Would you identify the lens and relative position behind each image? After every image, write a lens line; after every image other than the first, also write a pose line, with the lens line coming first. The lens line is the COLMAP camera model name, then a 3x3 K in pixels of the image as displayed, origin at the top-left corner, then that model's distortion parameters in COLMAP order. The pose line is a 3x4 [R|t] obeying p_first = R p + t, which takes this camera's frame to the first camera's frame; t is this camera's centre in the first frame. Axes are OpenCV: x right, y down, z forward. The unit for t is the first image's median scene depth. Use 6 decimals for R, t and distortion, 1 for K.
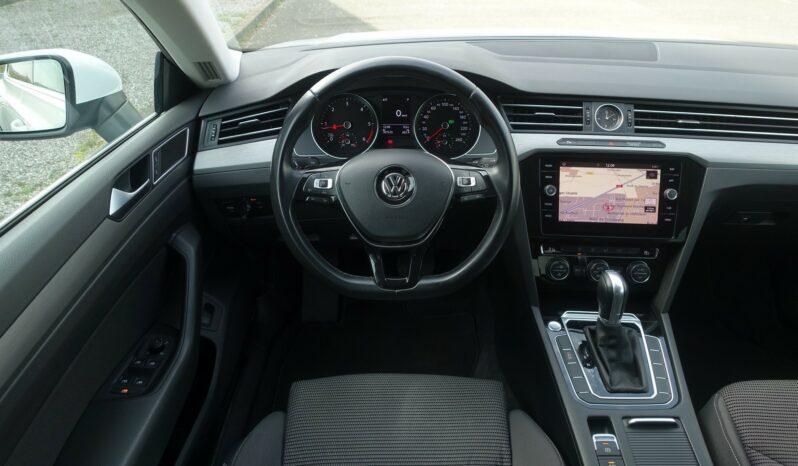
lens RADIAL K [[545.4, 0, 406.3], [0, 545.4, 228.4], [0, 0, 1]] dist [-0.000818, 0.007511]
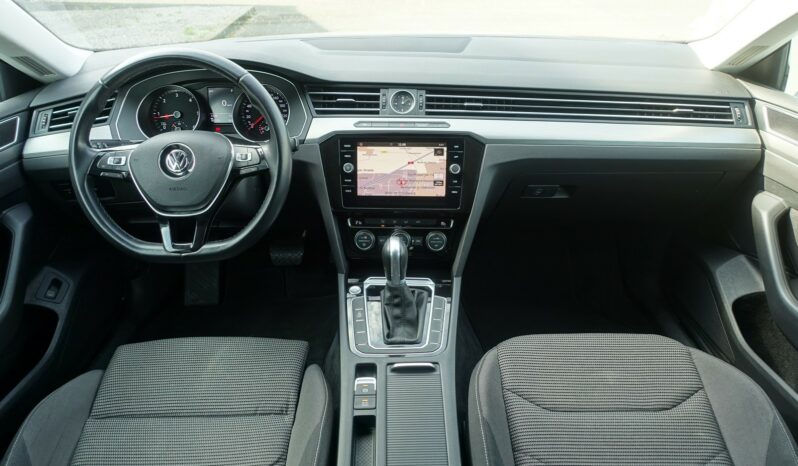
lens RADIAL K [[545.4, 0, 406.9], [0, 545.4, 229.4], [0, 0, 1]] dist [-0.000818, 0.007511]
pose [[0.999829, -0.018488, -0.000239, 0.380818], [0.018480, 0.999658, -0.018496, 0.078807], [0.000580, 0.018489, 0.999829, -0.111029]]
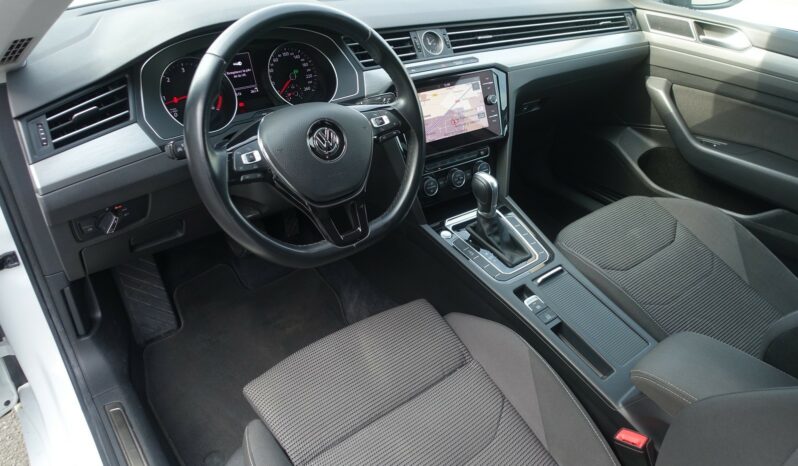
lens RADIAL K [[545.4, 0, 399.6], [0, 545.4, 228.6], [0, 0, 1]] dist [-0.000818, 0.007511]
pose [[0.791942, -0.316586, 0.522112, -0.392410], [0.270224, 0.948509, 0.165257, -0.045611], [-0.547546, 0.010213, 0.836713, 0.106077]]
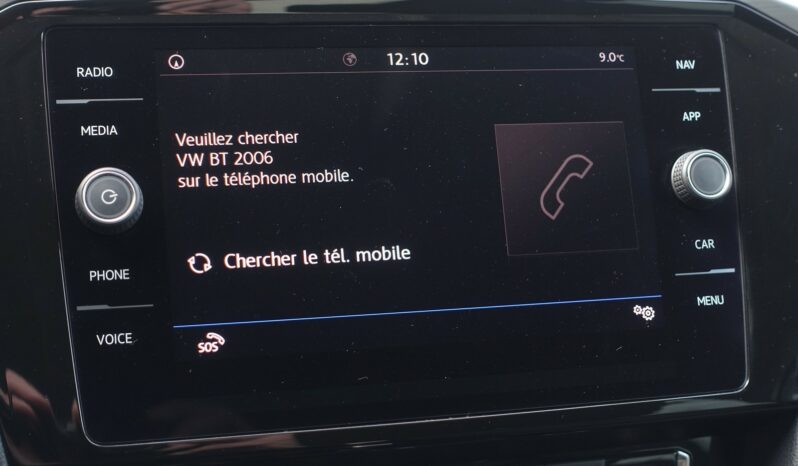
lens RADIAL K [[1170.0, 0, 411.8], [0, 1170.0, 203.7], [0, 0, 1]] dist [-0.052195, 0.000000]
pose [[0.958991, -0.063141, 0.276313, 0.252487], [0.123295, 0.970735, -0.206088, 0.025531], [-0.255214, 0.231705, 0.938711, 0.606908]]
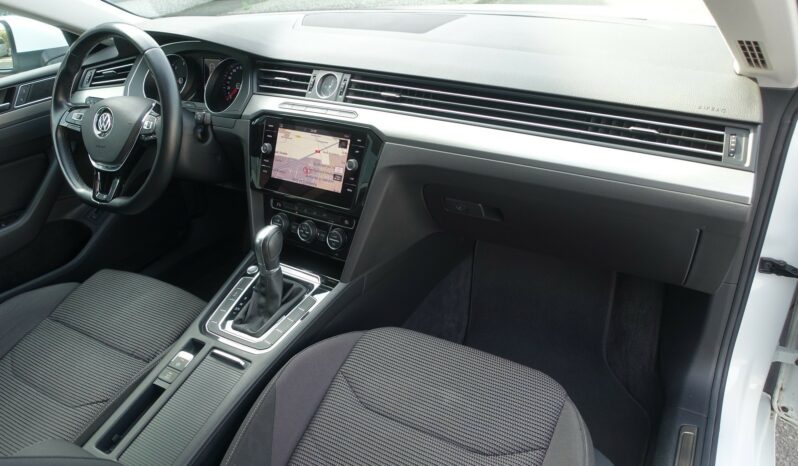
lens RADIAL K [[545.4, 0, 406.8], [0, 545.4, 231.2], [0, 0, 1]] dist [-0.000818, 0.007511]
pose [[0.865889, 0.184641, -0.464913, 1.050254], [-0.173510, 0.982546, 0.067063, -0.027446], [0.469181, 0.022598, 0.882813, 0.164338]]
